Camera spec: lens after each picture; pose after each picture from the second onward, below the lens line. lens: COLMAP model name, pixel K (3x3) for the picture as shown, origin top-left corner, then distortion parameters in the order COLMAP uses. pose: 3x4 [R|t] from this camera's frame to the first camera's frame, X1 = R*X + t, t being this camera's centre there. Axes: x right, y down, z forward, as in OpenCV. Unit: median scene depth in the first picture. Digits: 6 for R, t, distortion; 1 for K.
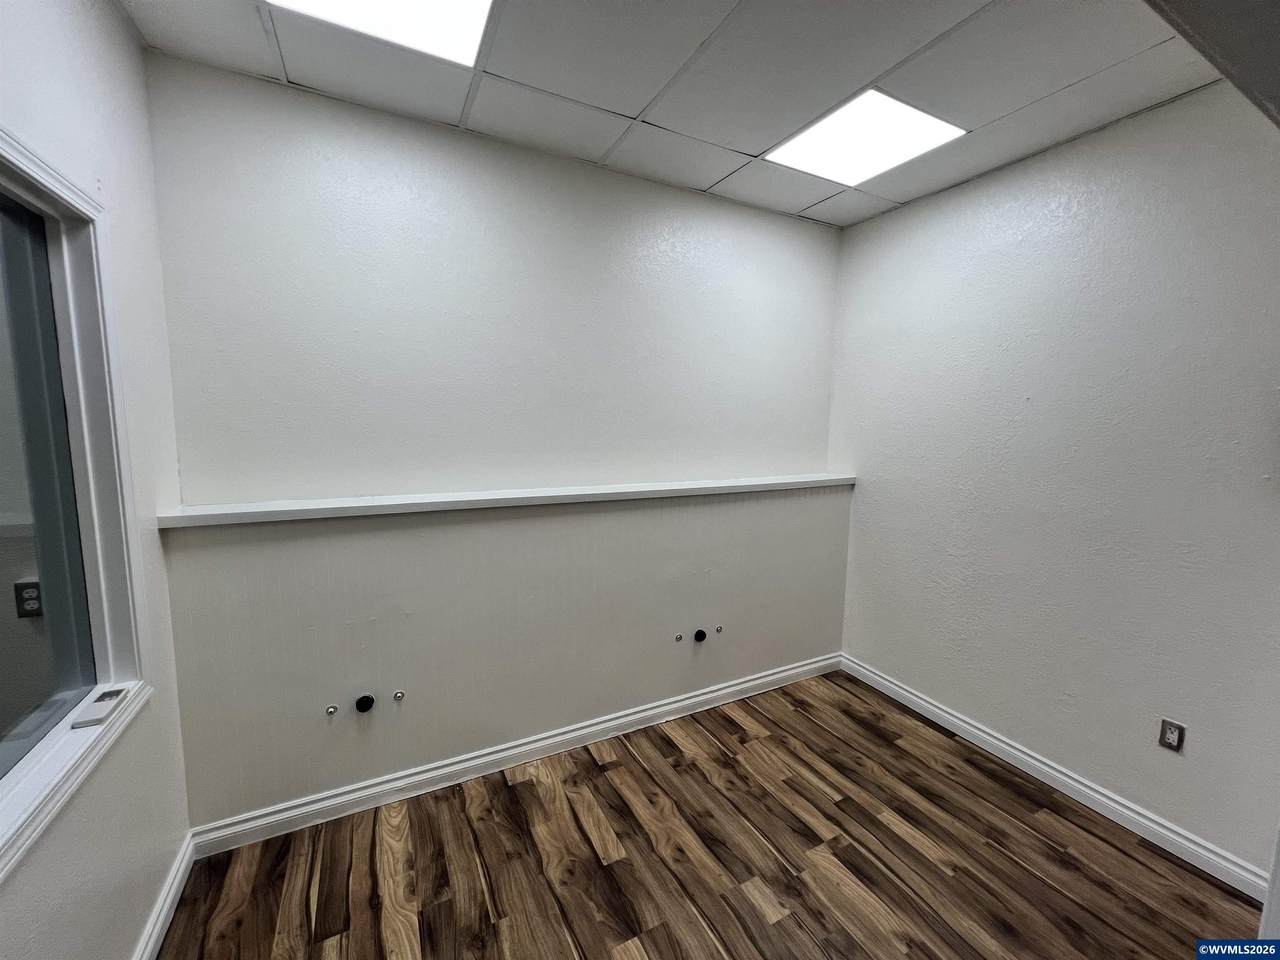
lens RADIAL K [[508.4, 0, 642.4], [0, 508.4, 483.0], [0, 0, 1]] dist [-0.000823, -0.000076]
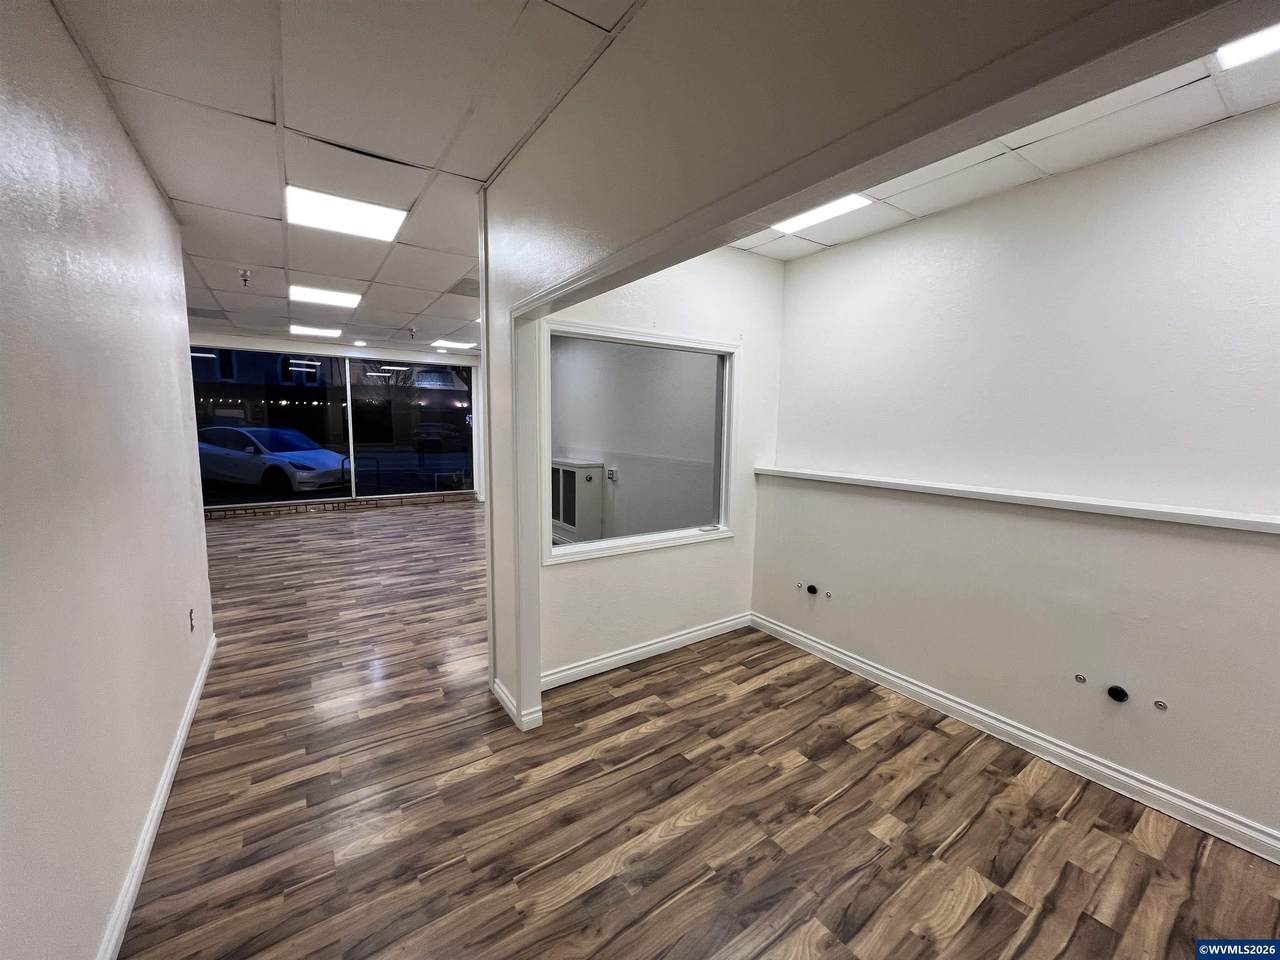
lens RADIAL K [[508.4, 0, 644.6], [0, 508.4, 483.3], [0, 0, 1]] dist [-0.000823, -0.000076]
pose [[0.122598, 0.103598, -0.987035, 1.106516], [-0.130548, 0.987579, 0.087440, -0.000026], [0.983833, 0.118136, 0.134599, 0.169153]]
